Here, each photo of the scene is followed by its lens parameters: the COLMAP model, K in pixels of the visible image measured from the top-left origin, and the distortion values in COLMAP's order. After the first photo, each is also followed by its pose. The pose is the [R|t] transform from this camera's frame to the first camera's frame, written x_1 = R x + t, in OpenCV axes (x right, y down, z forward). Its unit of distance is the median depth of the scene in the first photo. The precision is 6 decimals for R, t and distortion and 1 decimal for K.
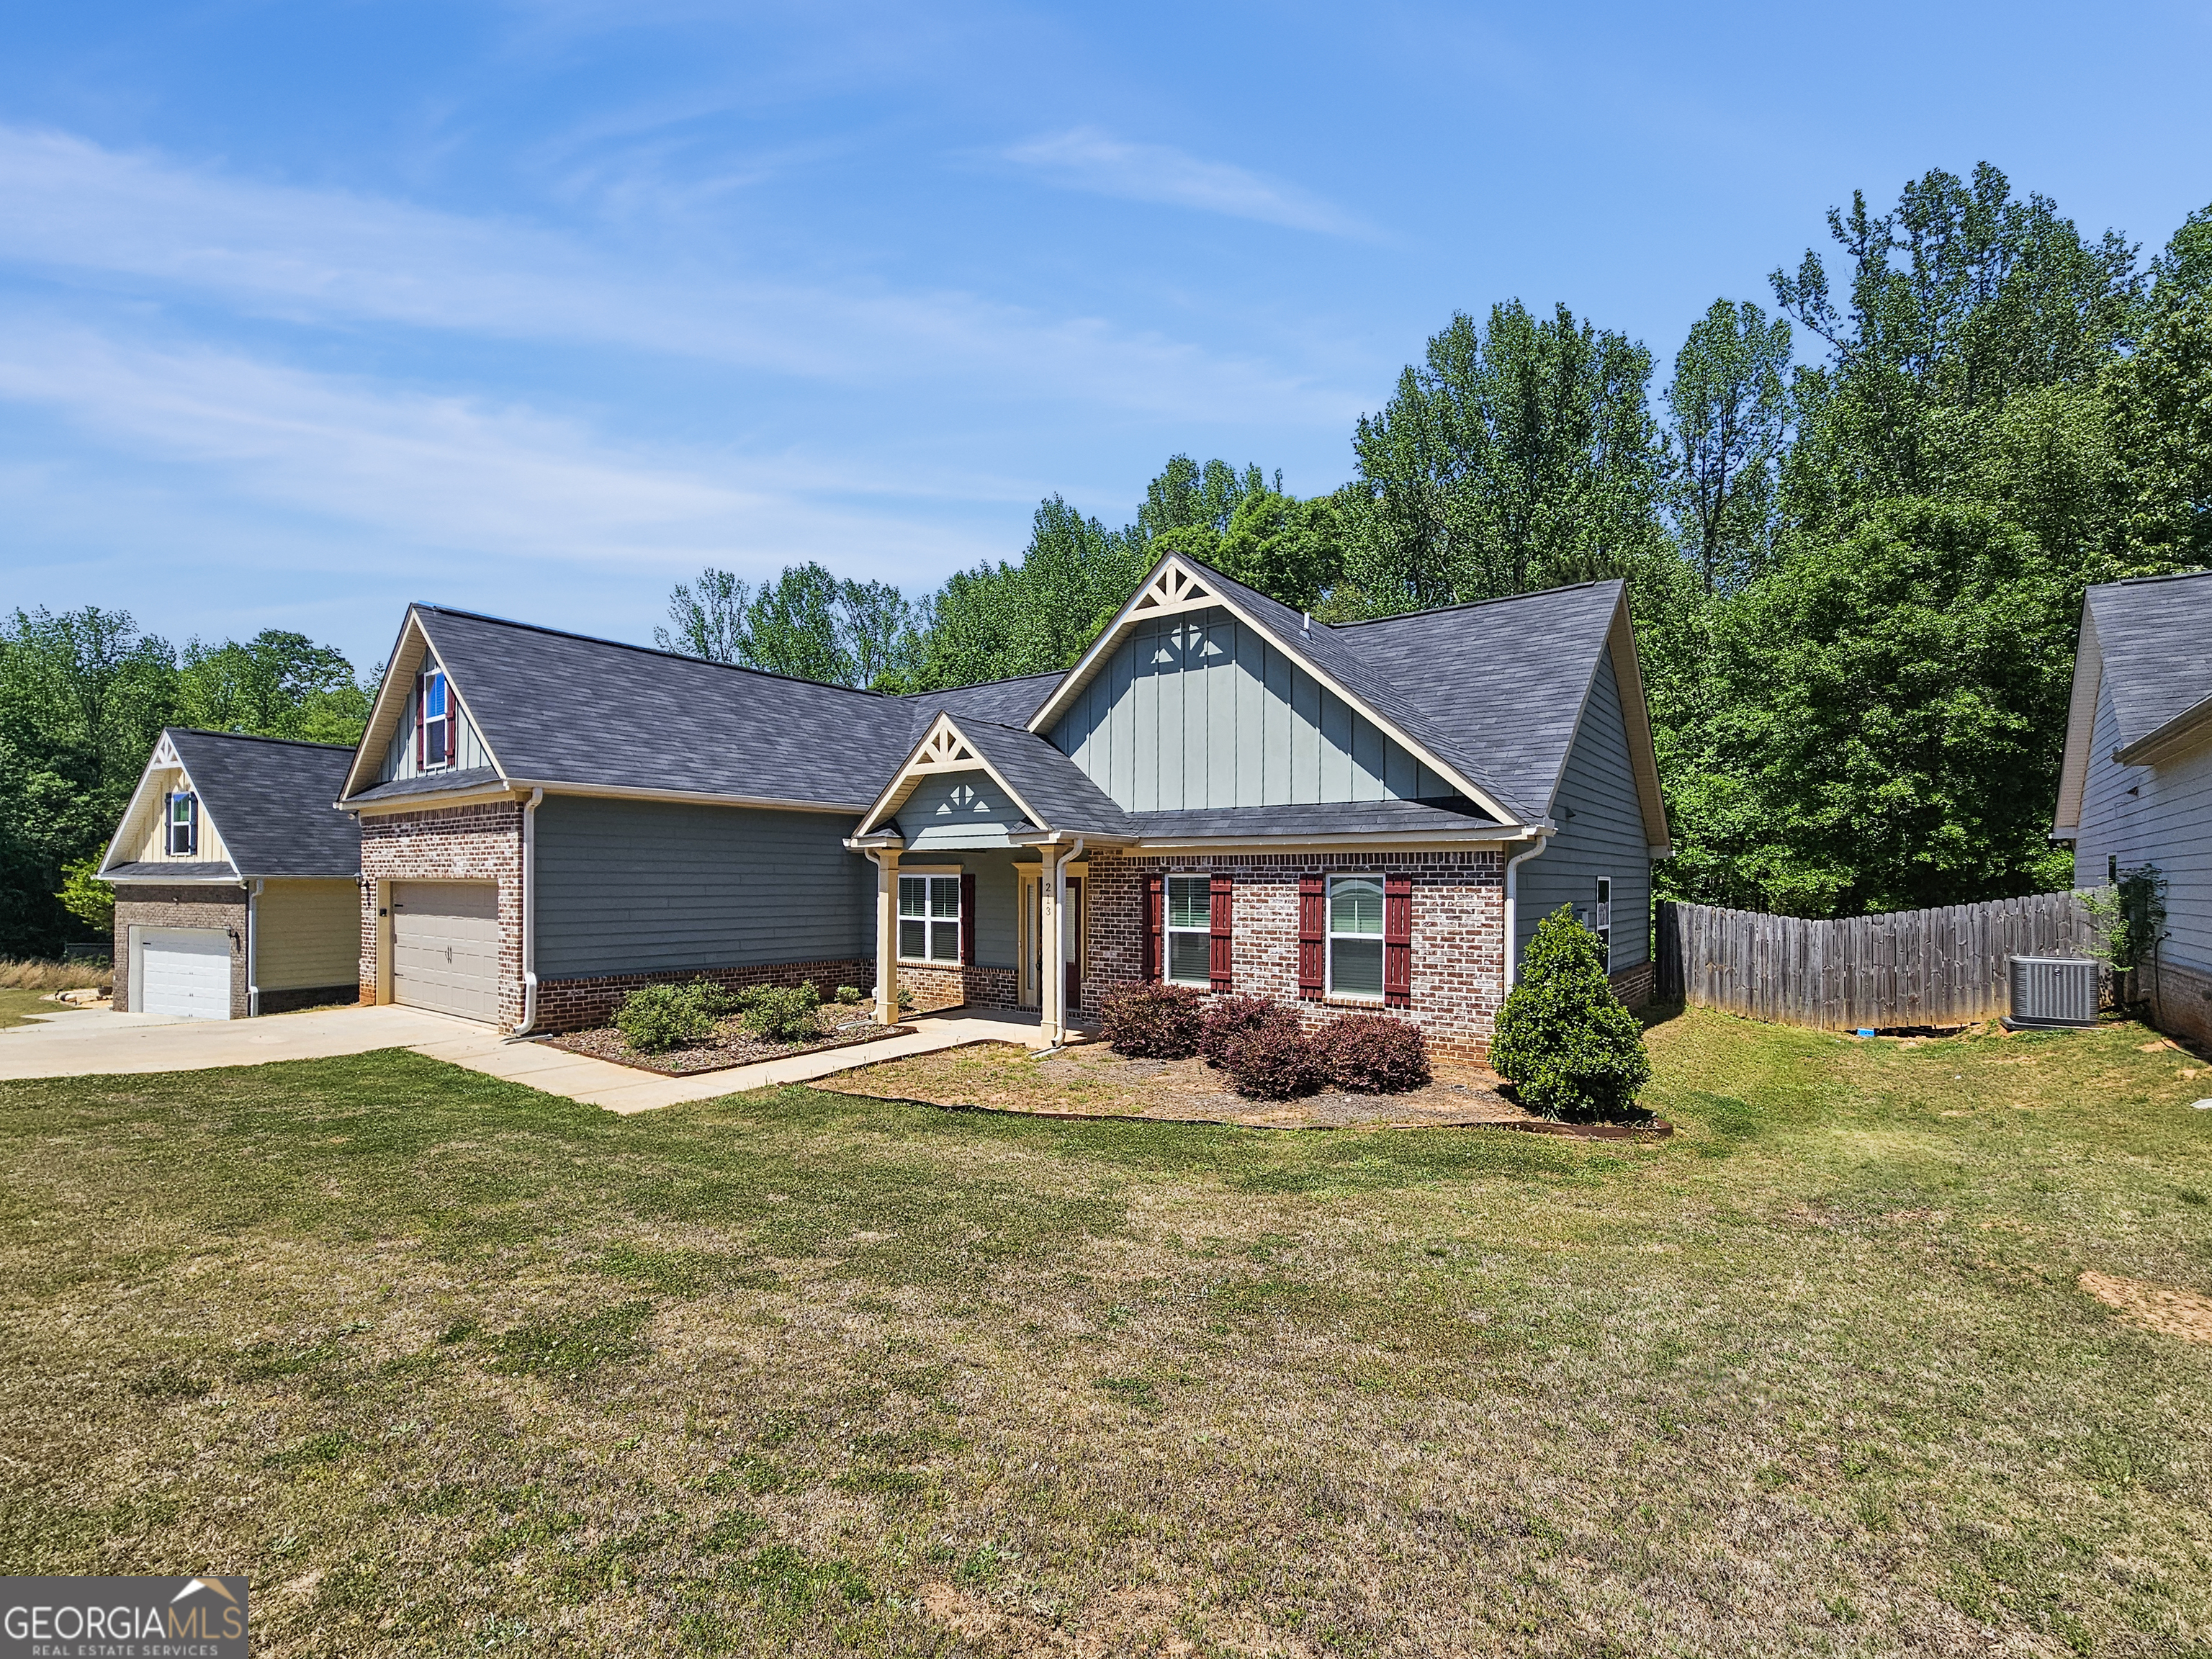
lens RADIAL K [[975.0, 0, 1109.7], [0, 975.0, 888.9], [0, 0, 1]] dist [0.000027, -0.000009]
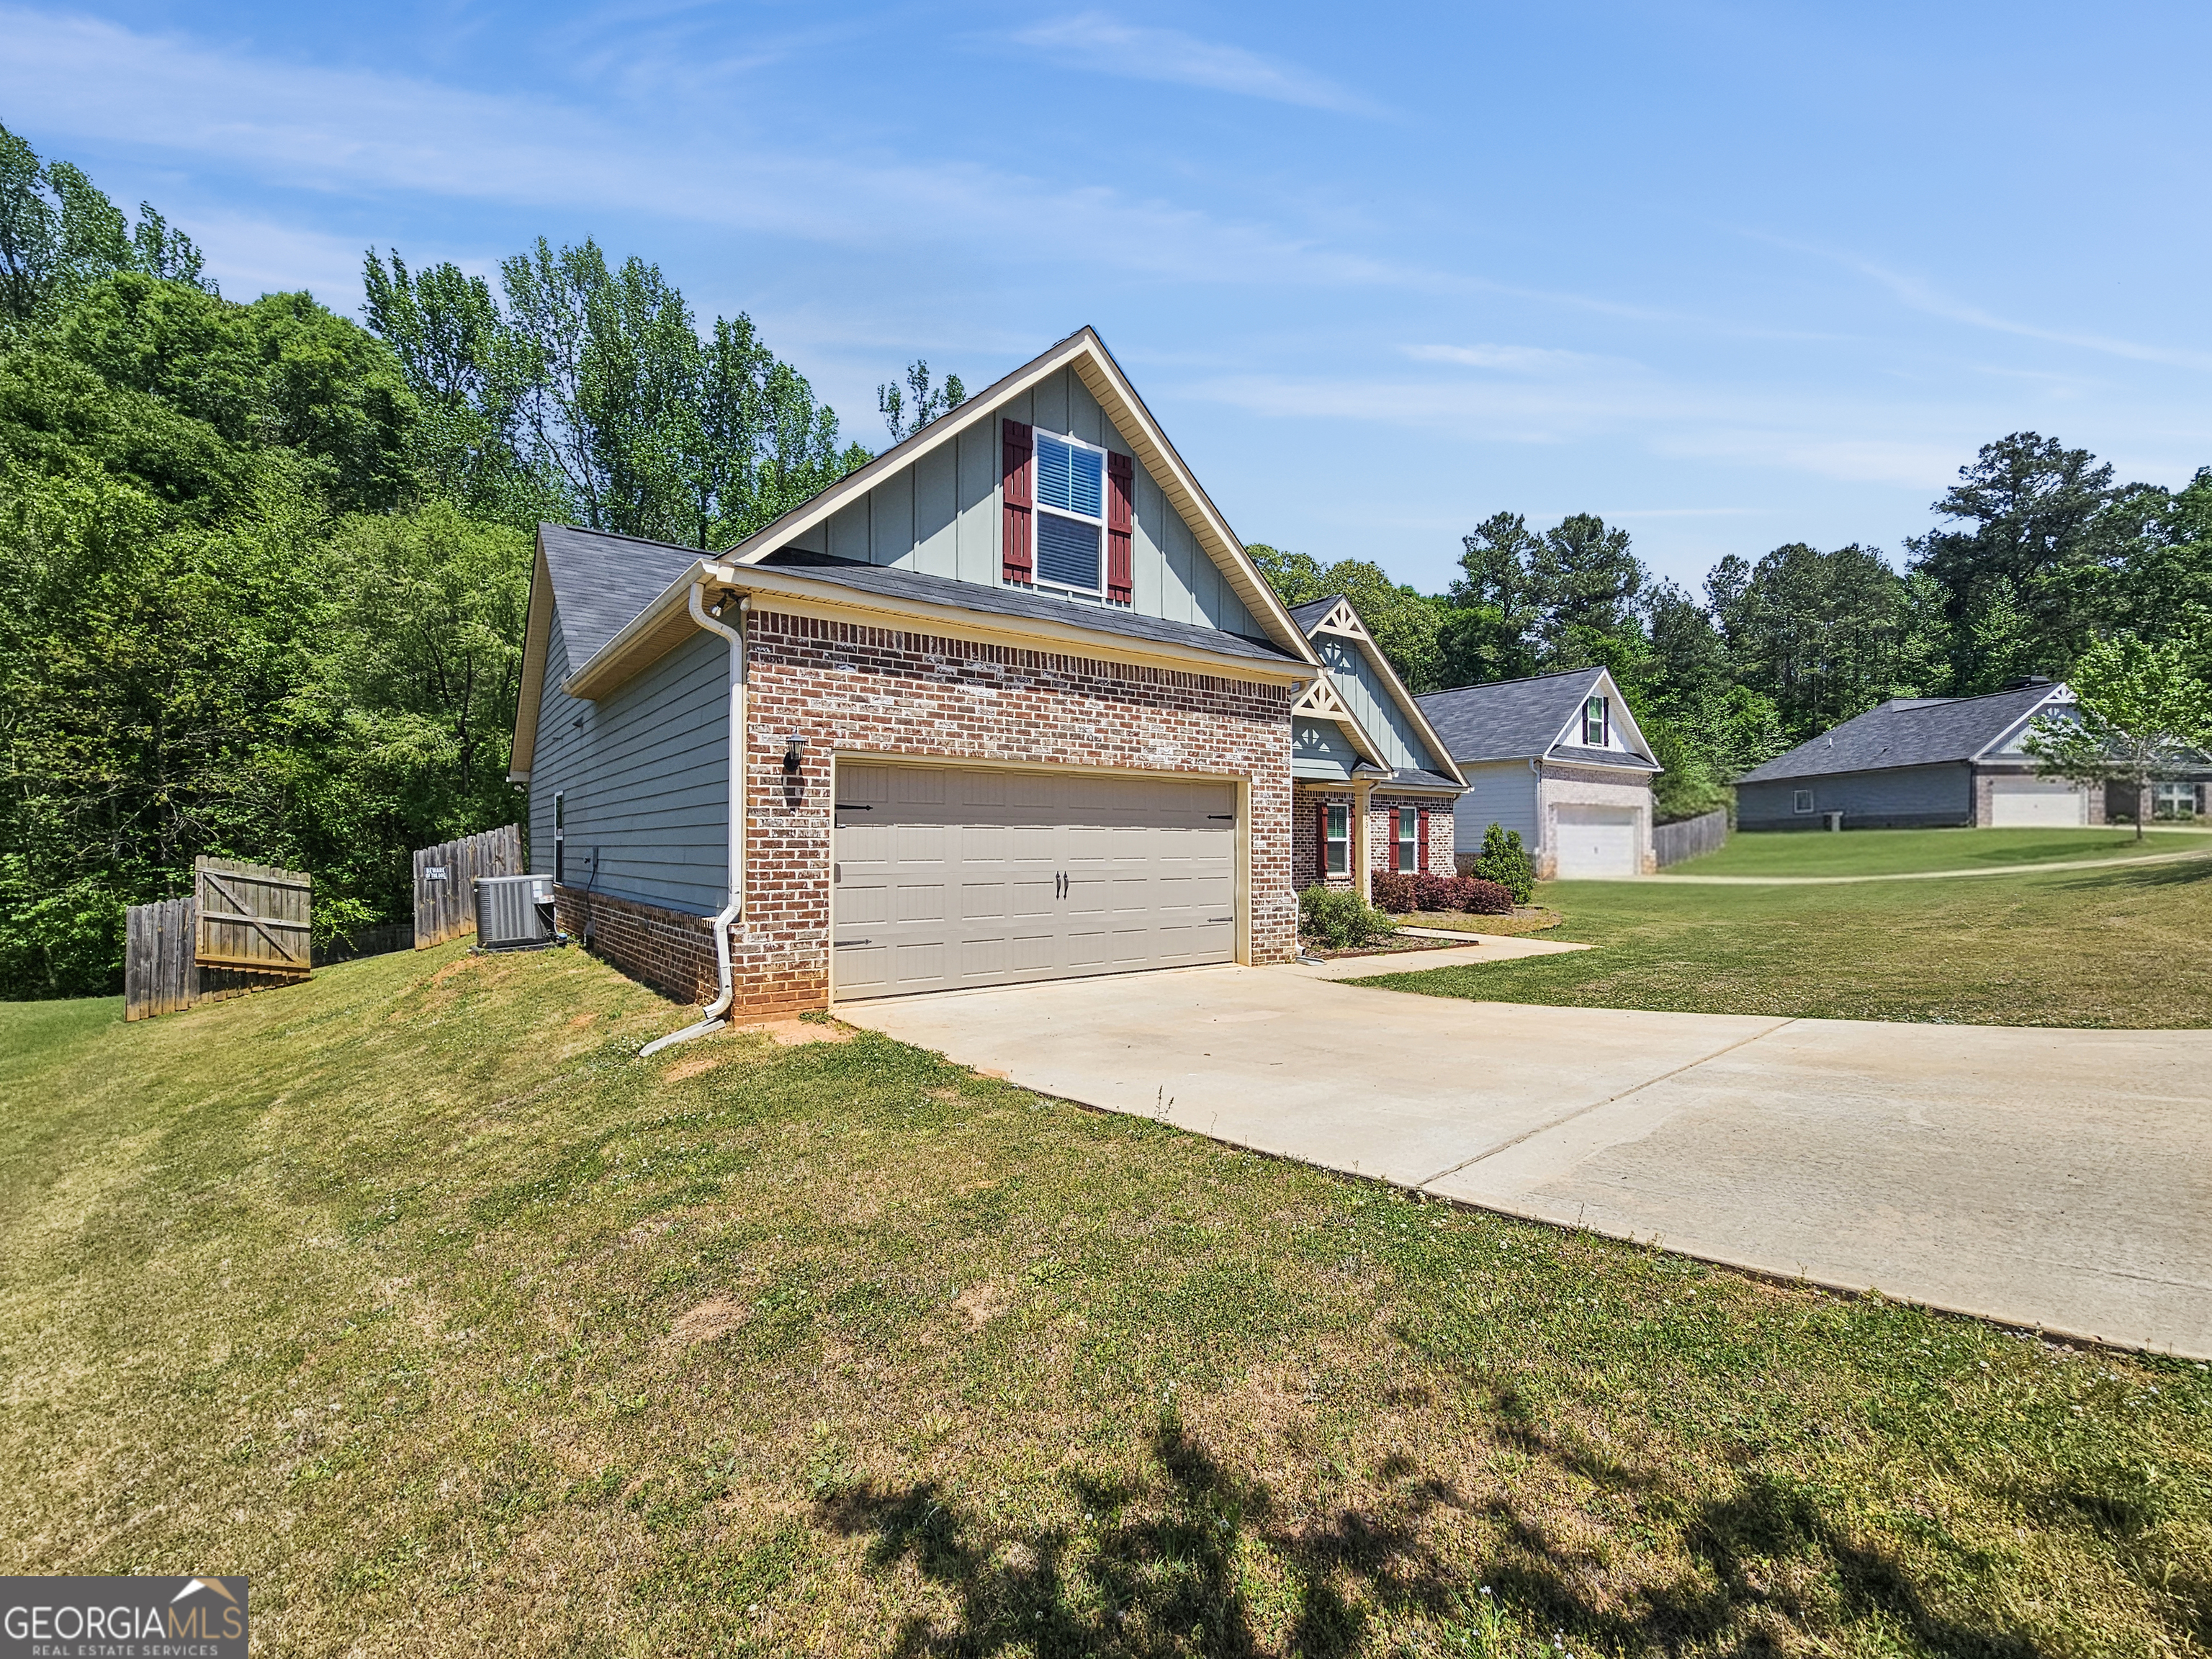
lens RADIAL K [[942.0, 0, 1106.0], [0, 942.0, 829.5], [0, 0, 1]] dist [0.000206, 0.000001]
pose [[0.271204, 0.010020, 0.962470, -1.453738], [0.007287, 0.999896, -0.012462, 0.041554], [-0.962494, 0.010393, 0.271103, 0.943247]]
